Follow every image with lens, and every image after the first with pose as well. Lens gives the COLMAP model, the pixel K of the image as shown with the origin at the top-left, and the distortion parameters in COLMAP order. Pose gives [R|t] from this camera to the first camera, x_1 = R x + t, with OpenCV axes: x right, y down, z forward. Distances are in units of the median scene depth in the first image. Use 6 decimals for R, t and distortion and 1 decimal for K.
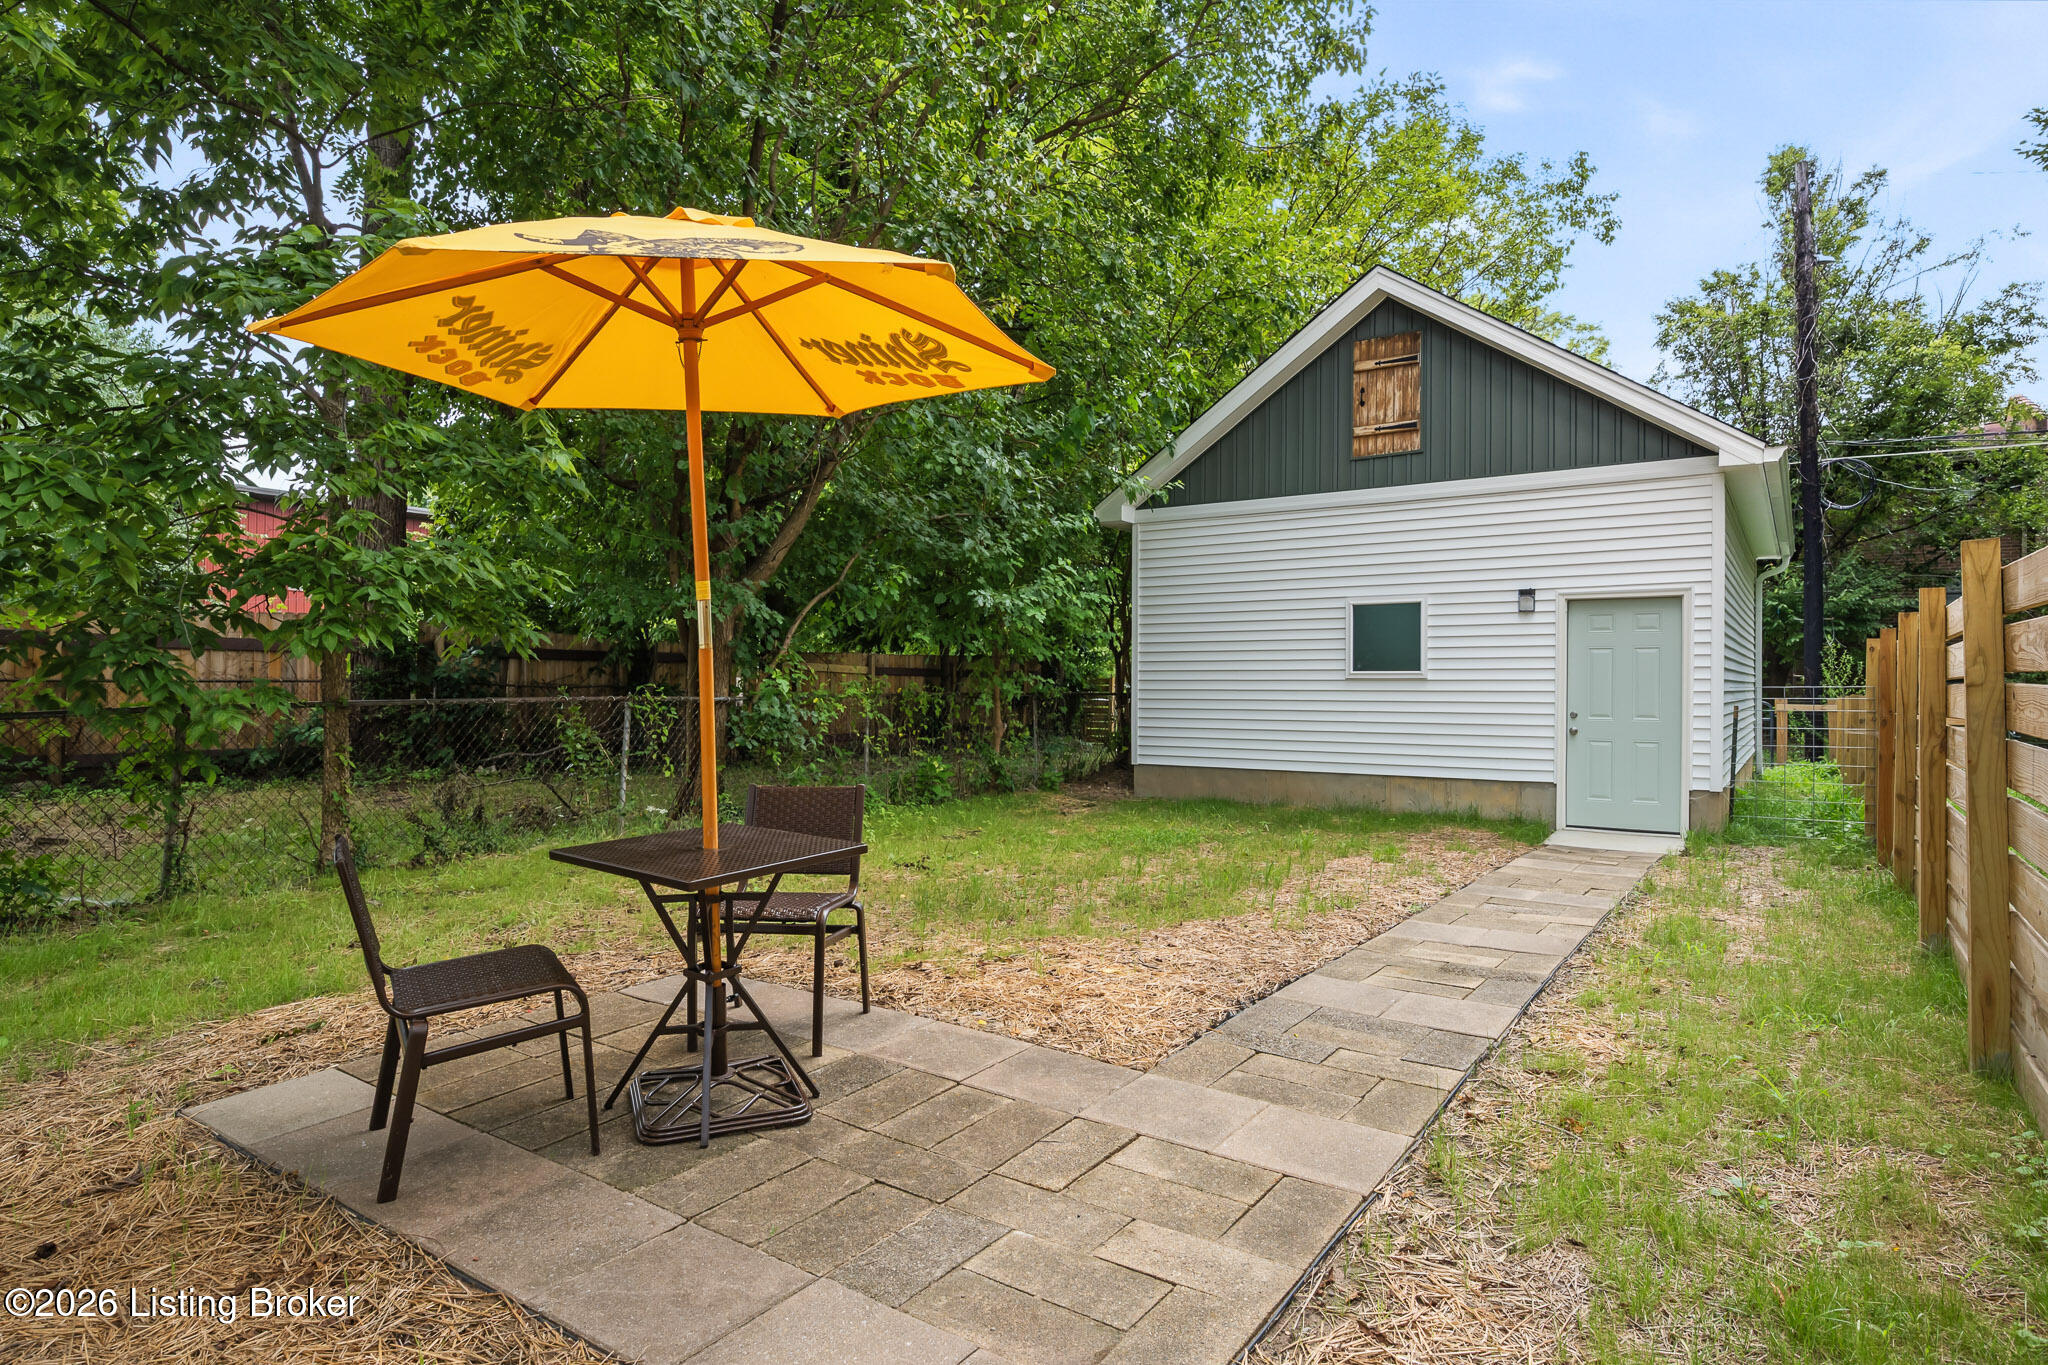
lens RADIAL K [[1149.9, 0, 1033.1], [0, 1149.9, 689.9], [0, 0, 1]] dist [-0.013392, 0.000659]
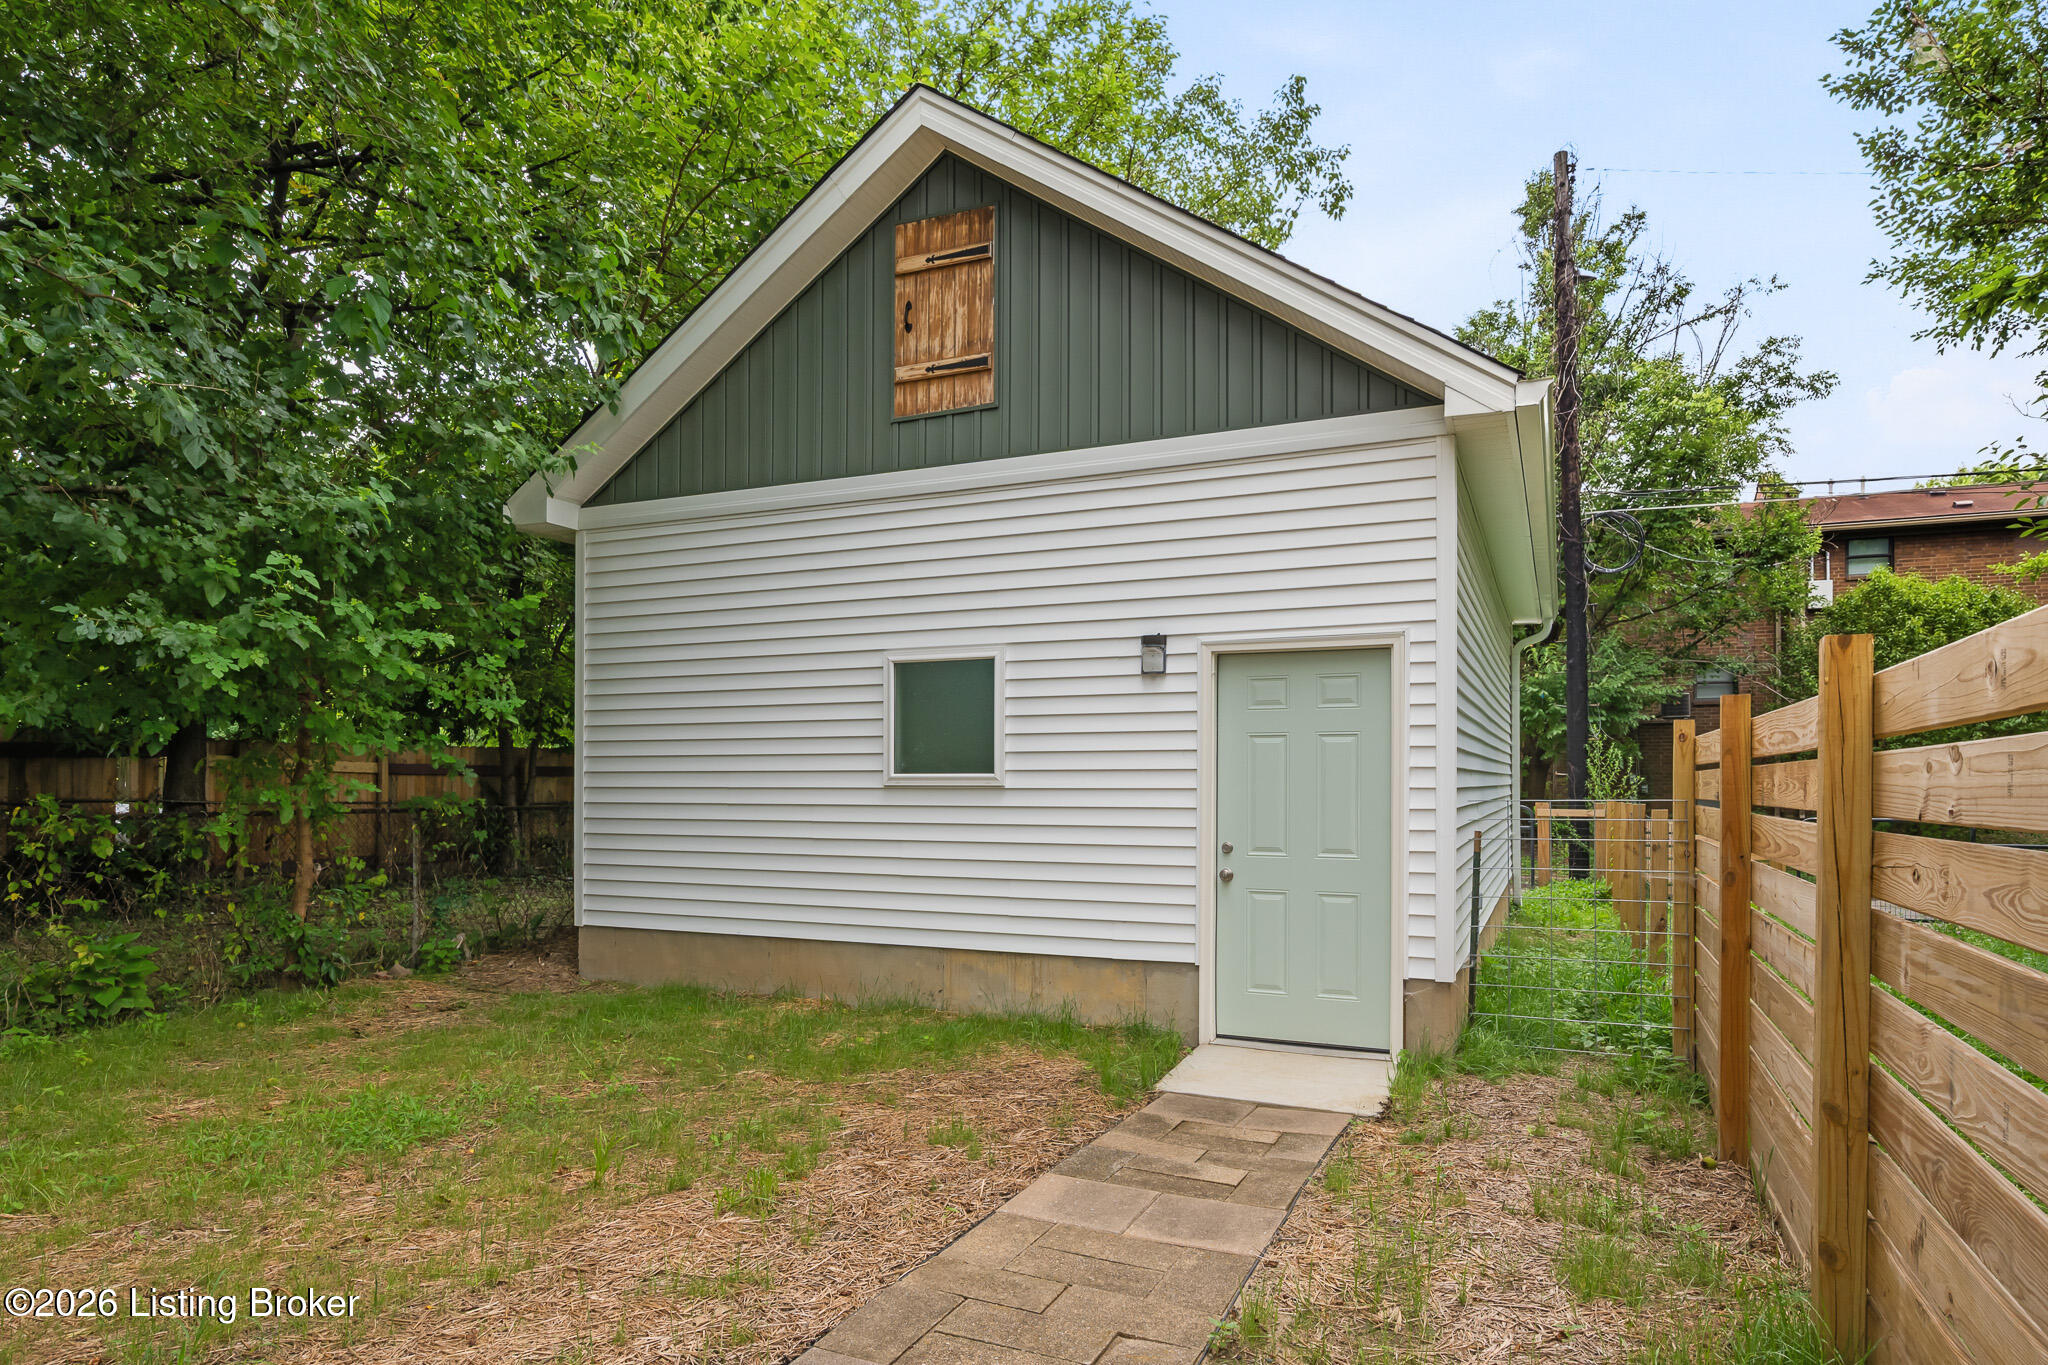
lens RADIAL K [[1149.9, 0, 1086.9], [0, 1149.9, 779.7], [0, 0, 1]] dist [-0.013392, 0.000659]
pose [[0.979431, -0.004019, 0.201741, 0.257409], [0.004754, 0.999984, -0.003160, -0.011043], [-0.201725, 0.004054, 0.979434, 0.396972]]
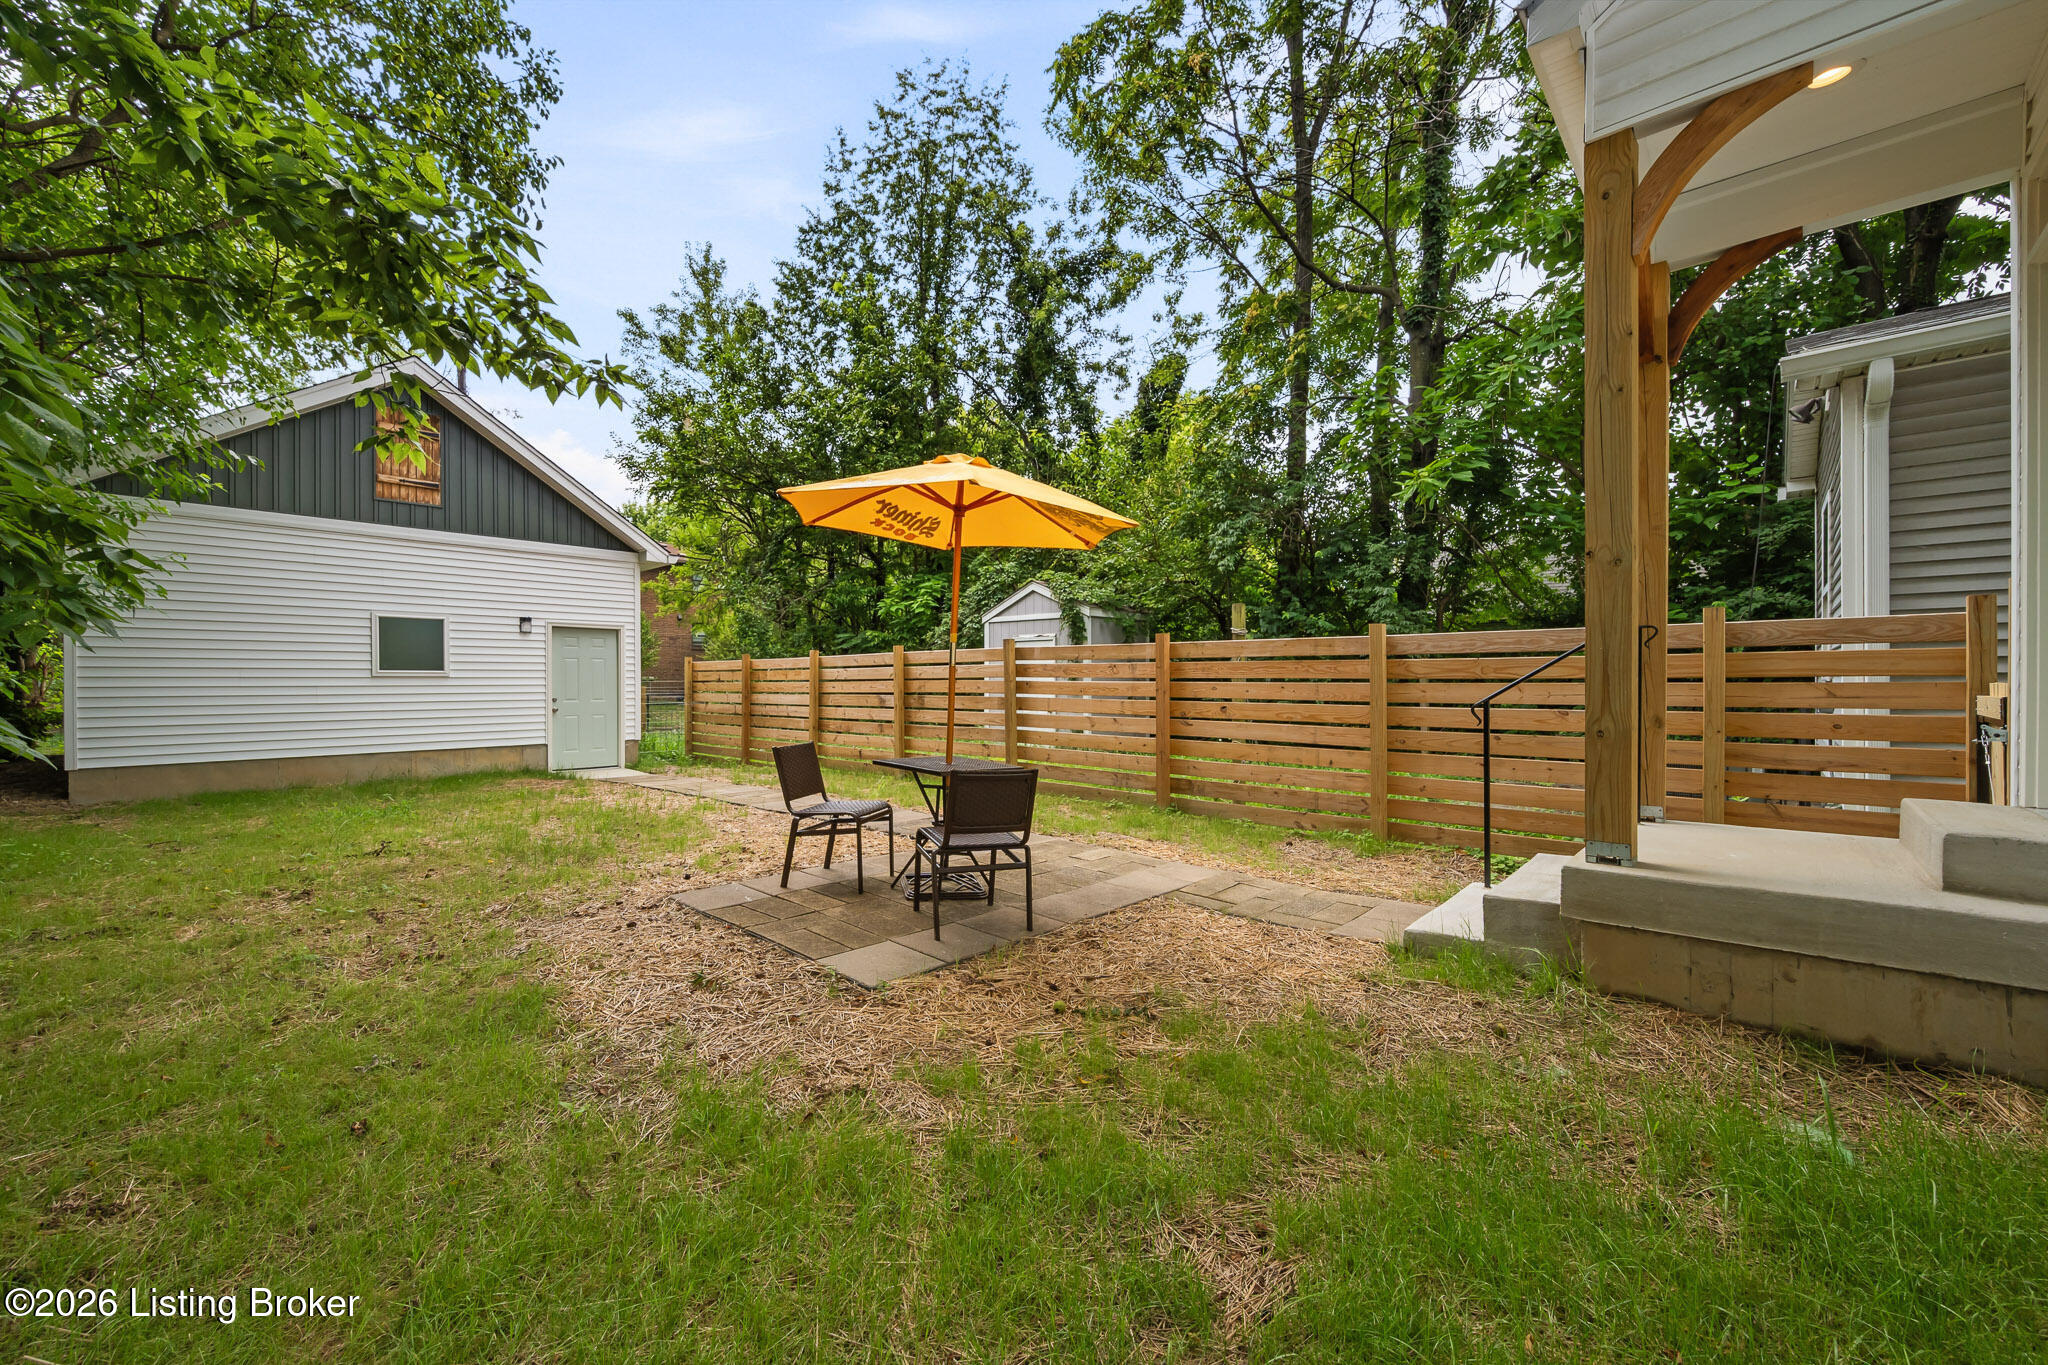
lens RADIAL K [[814.5, 0, 1017.5], [0, 814.5, 681.3], [0, 0, 1]] dist [0.004071, -0.000068]
pose [[0.134643, -0.004191, 0.990885, -0.504479], [0.004959, 0.999981, 0.003556, -0.004227], [-0.990882, 0.004435, 0.134662, 0.201240]]
